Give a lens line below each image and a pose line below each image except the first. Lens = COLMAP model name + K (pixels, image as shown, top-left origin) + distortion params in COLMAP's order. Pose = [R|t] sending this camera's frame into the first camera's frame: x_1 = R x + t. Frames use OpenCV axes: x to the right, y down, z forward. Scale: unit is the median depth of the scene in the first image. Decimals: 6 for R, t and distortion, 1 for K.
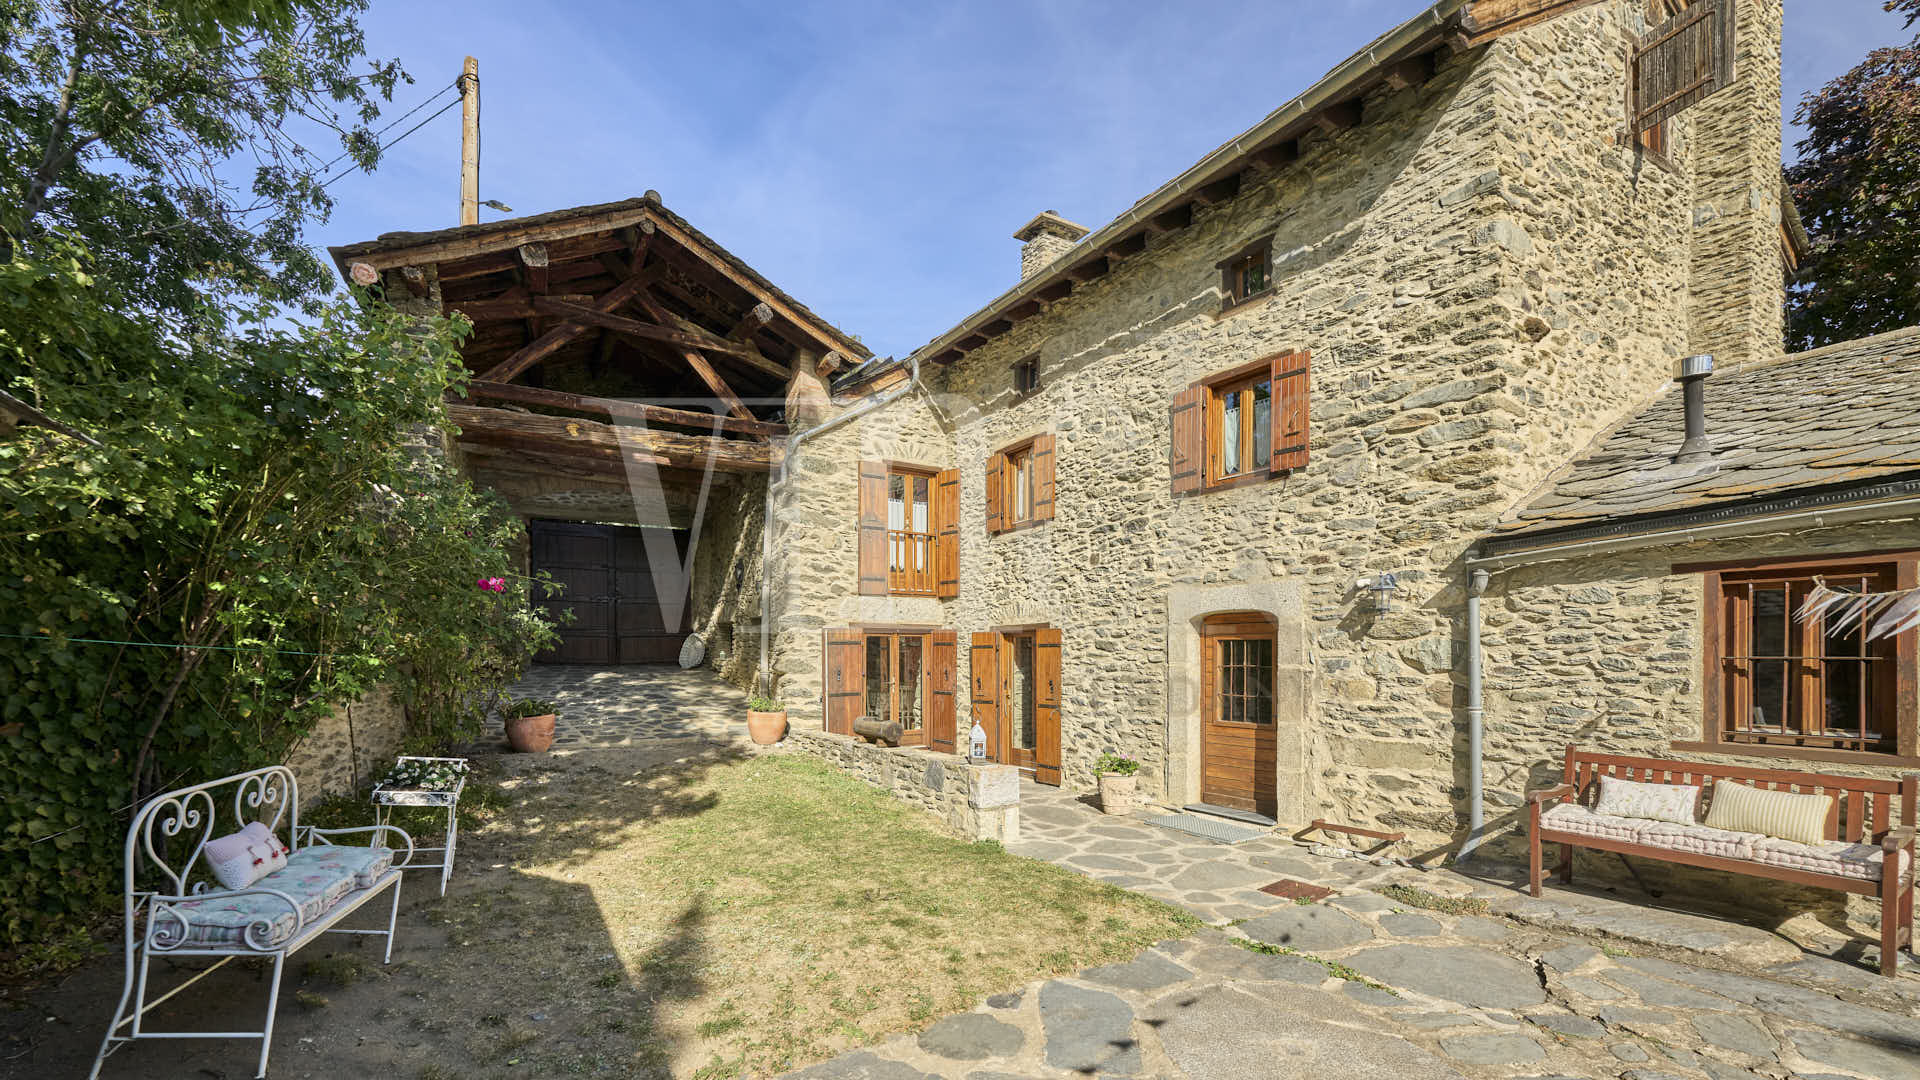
lens RADIAL K [[779.9, 0, 943.3], [0, 779.9, 666.7], [0, 0, 1]] dist [0.001291, 0.000017]
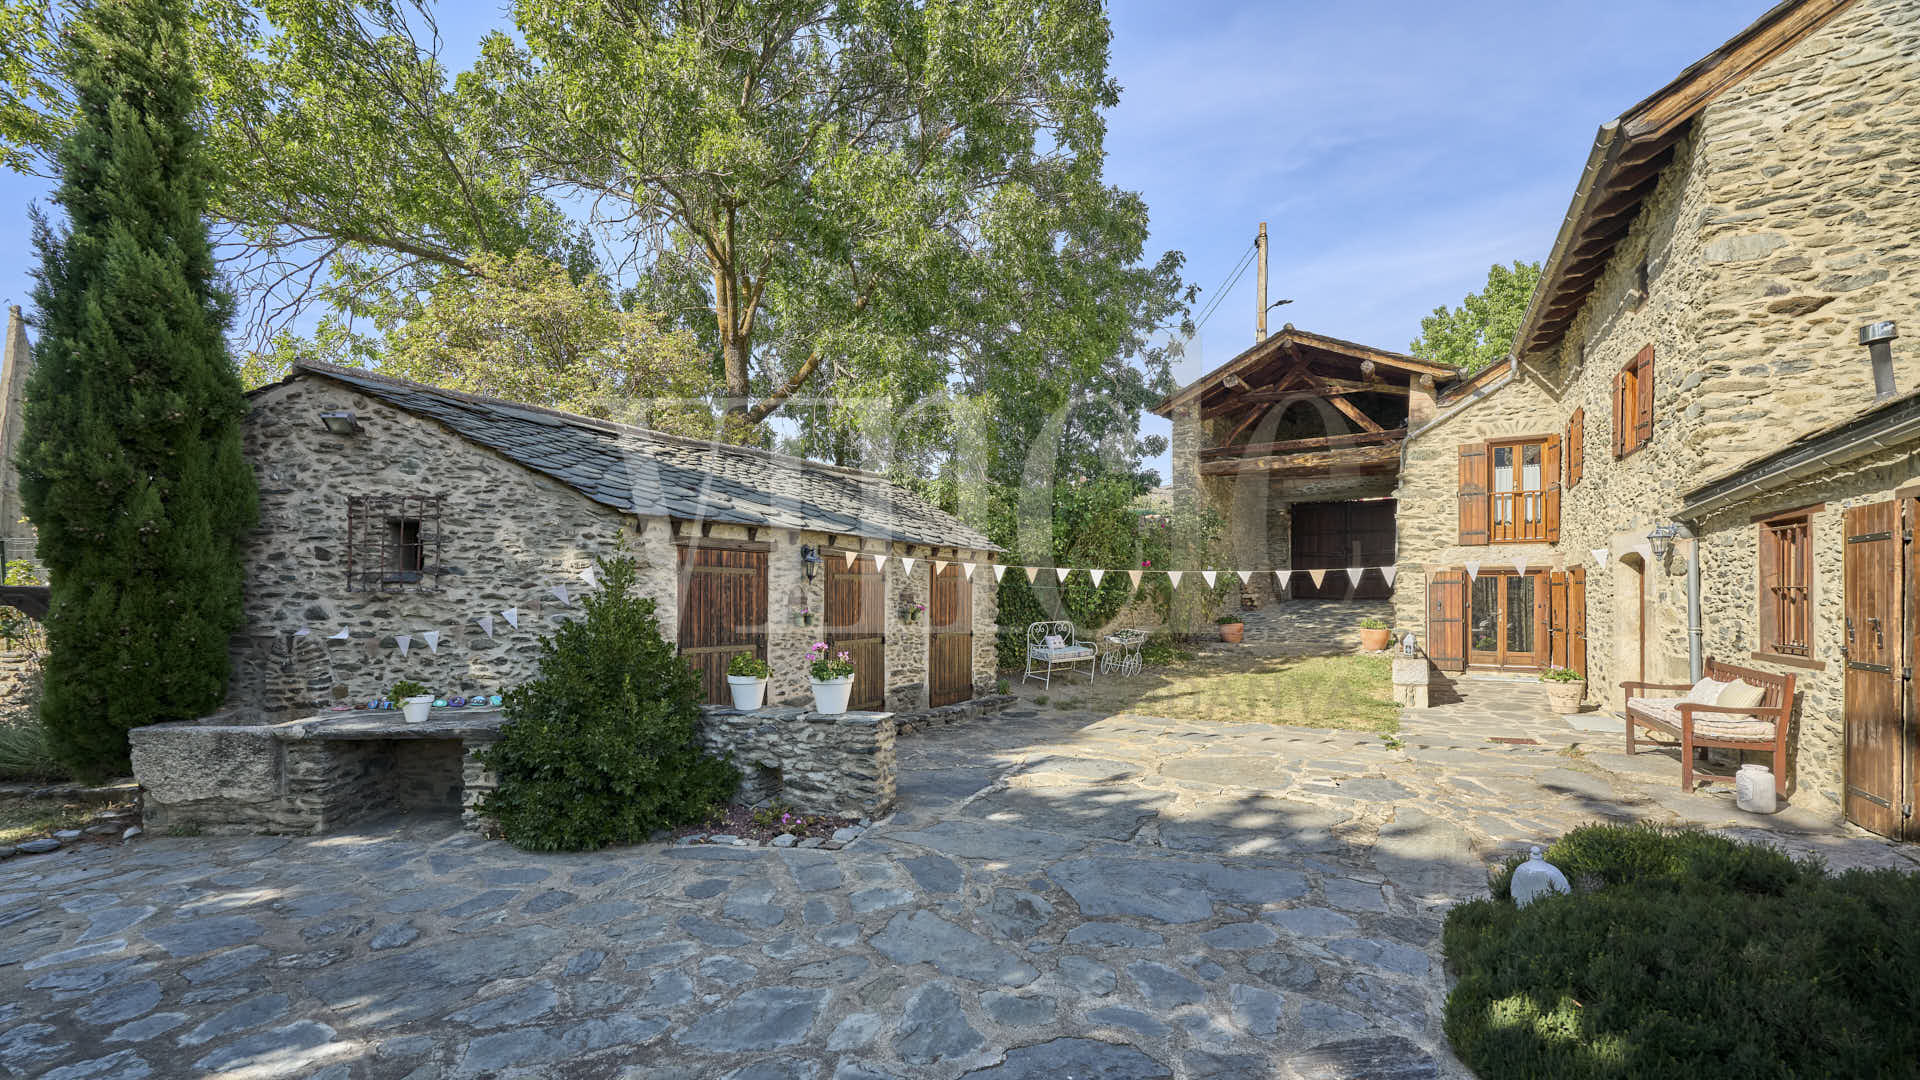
lens RADIAL K [[779.9, 0, 955.0], [0, 779.9, 587.0], [0, 0, 1]] dist [0.001291, 0.000017]
pose [[0.452869, -0.009698, -0.891524, 1.006008], [-0.016269, 0.999684, -0.019139, 0.022470], [0.891428, 0.023172, 0.452569, -0.516751]]
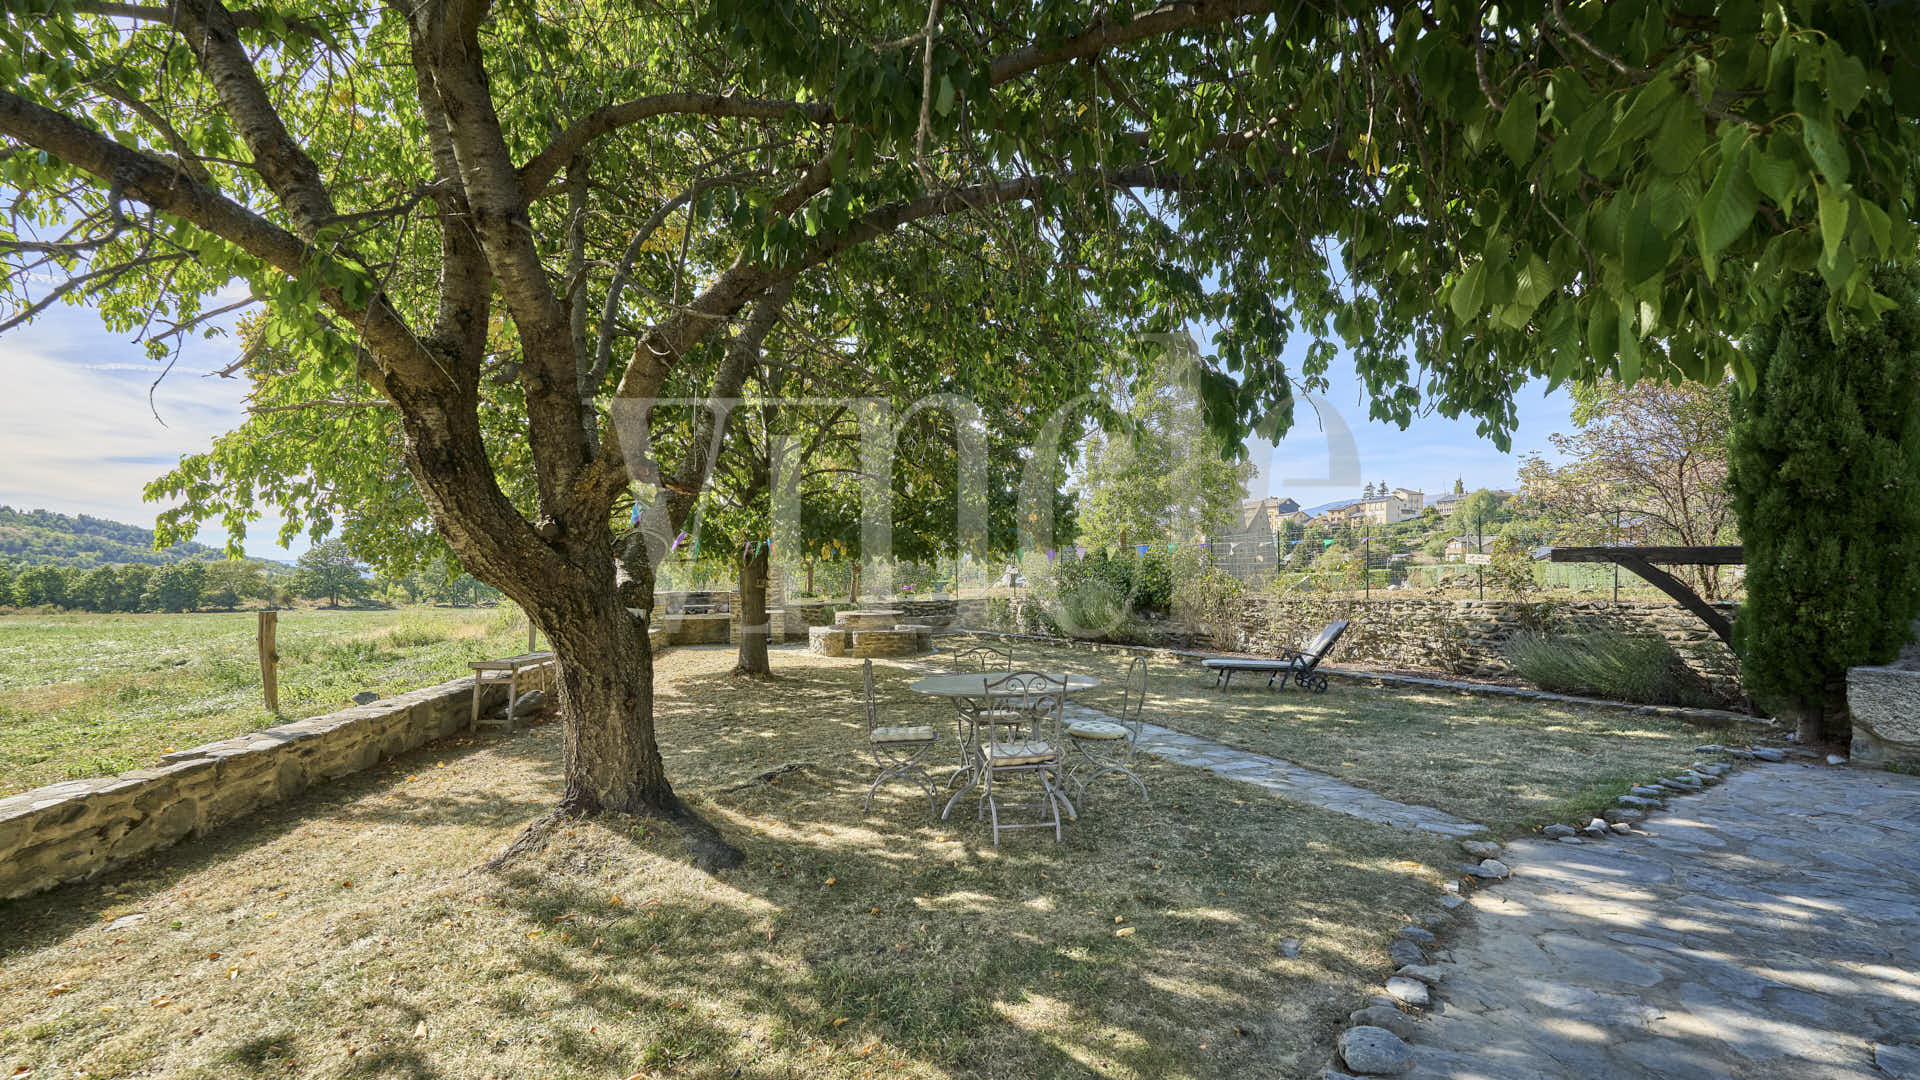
lens RADIAL K [[779.9, 0, 942.5], [0, 779.9, 602.4], [0, 0, 1]] dist [0.001291, 0.000017]
pose [[-0.617830, 0.032729, -0.785630, 1.224540], [-0.012201, 0.998614, 0.051197, 0.054734], [0.786217, 0.041217, -0.616575, -1.107332]]
